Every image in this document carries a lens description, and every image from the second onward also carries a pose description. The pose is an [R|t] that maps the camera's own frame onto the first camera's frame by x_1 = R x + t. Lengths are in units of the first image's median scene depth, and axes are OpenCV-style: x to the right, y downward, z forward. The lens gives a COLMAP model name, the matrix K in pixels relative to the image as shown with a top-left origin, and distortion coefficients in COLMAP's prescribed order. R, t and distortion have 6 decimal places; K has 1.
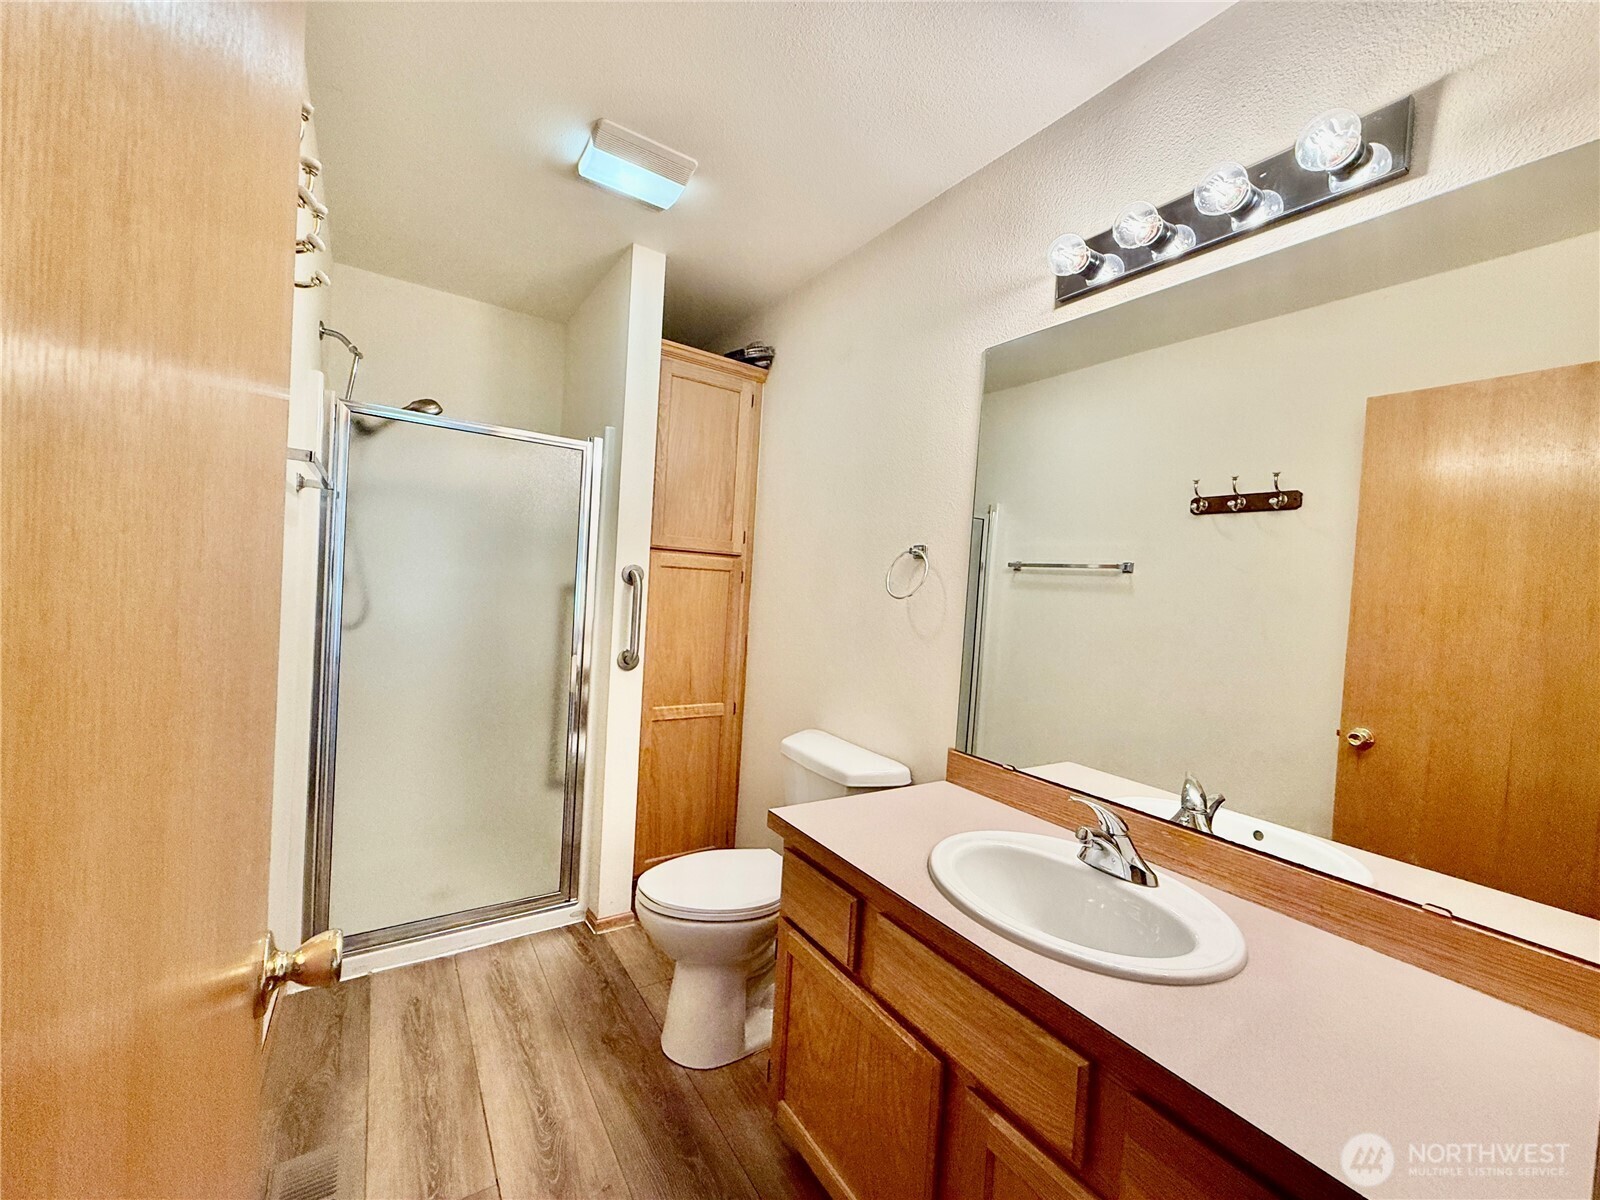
lens RADIAL K [[636.3, 0, 800.0], [0, 636.3, 600.0], [0, 0, 1]] dist [-0.001224, 0.000343]
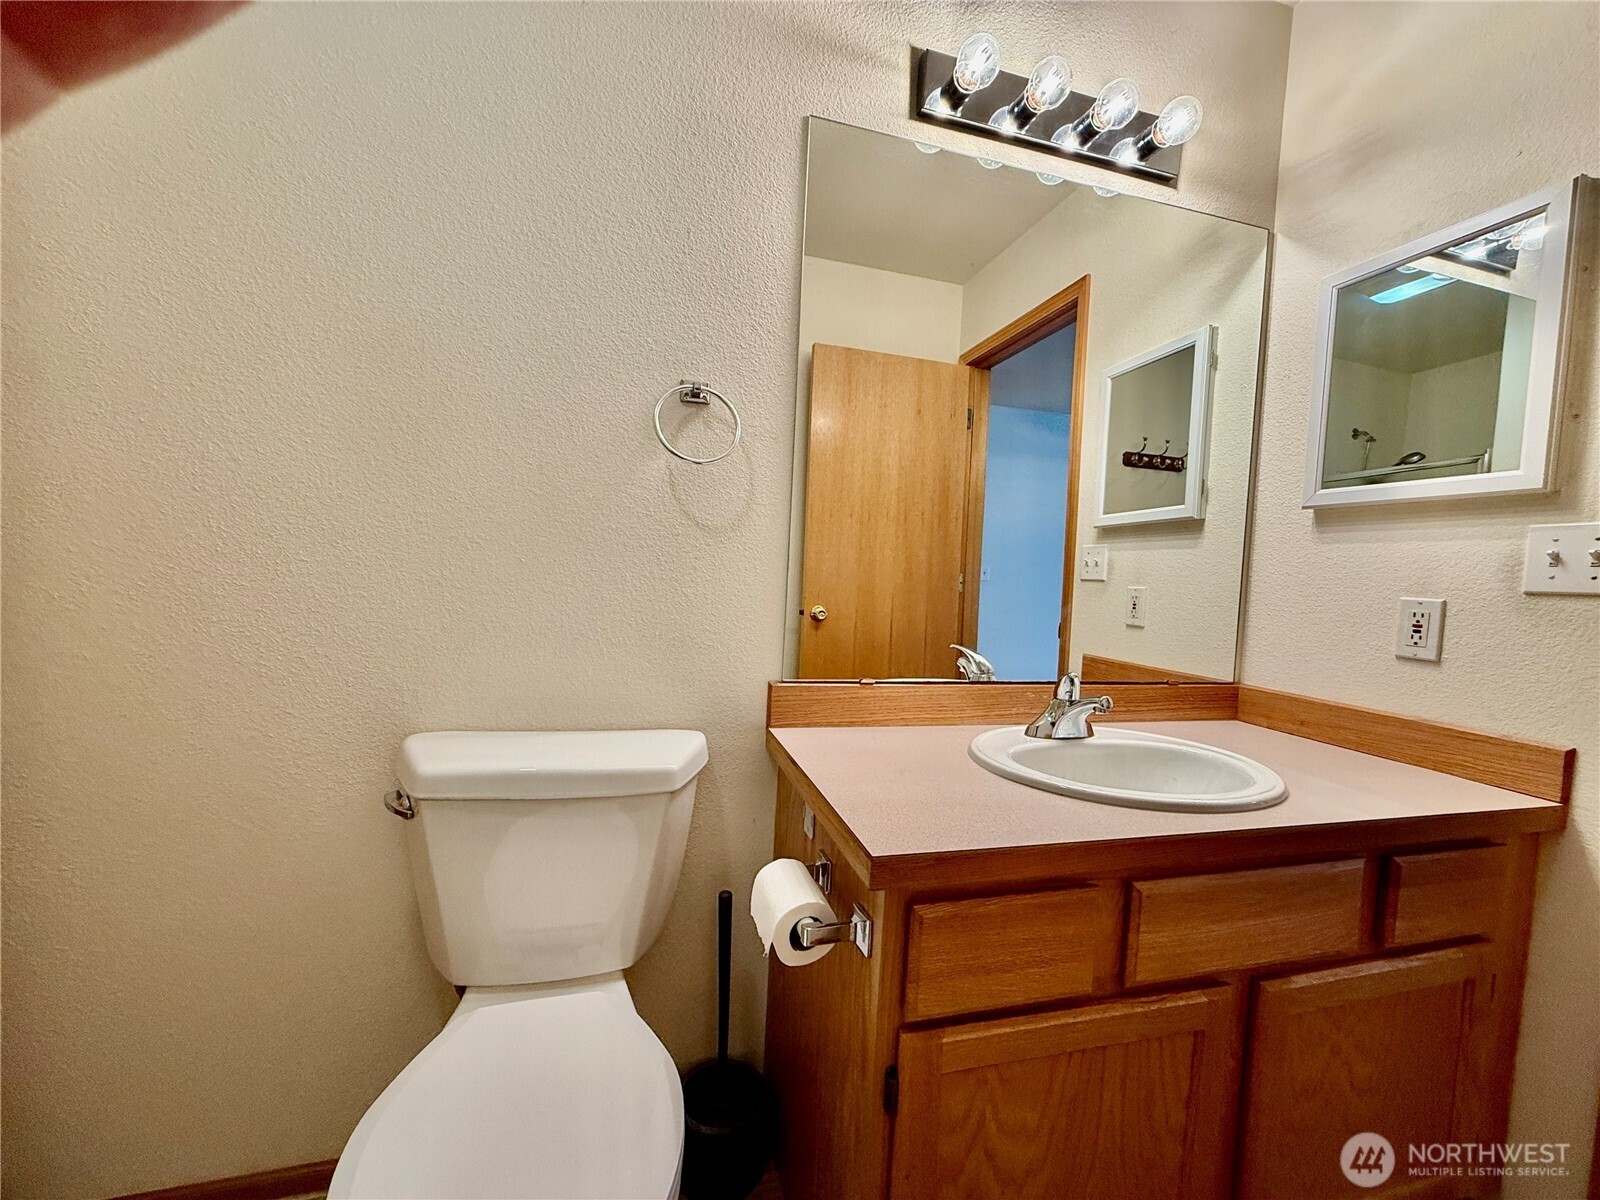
lens RADIAL K [[645.3, 0, 800.0], [0, 645.3, 600.0], [0, 0, 1]] dist [0.000796, 0.000102]
pose [[0.309770, -0.093949, 0.946159, -0.315284], [-0.003318, 0.994994, 0.099884, 0.049817], [-0.950806, -0.034080, 0.307908, 0.552997]]
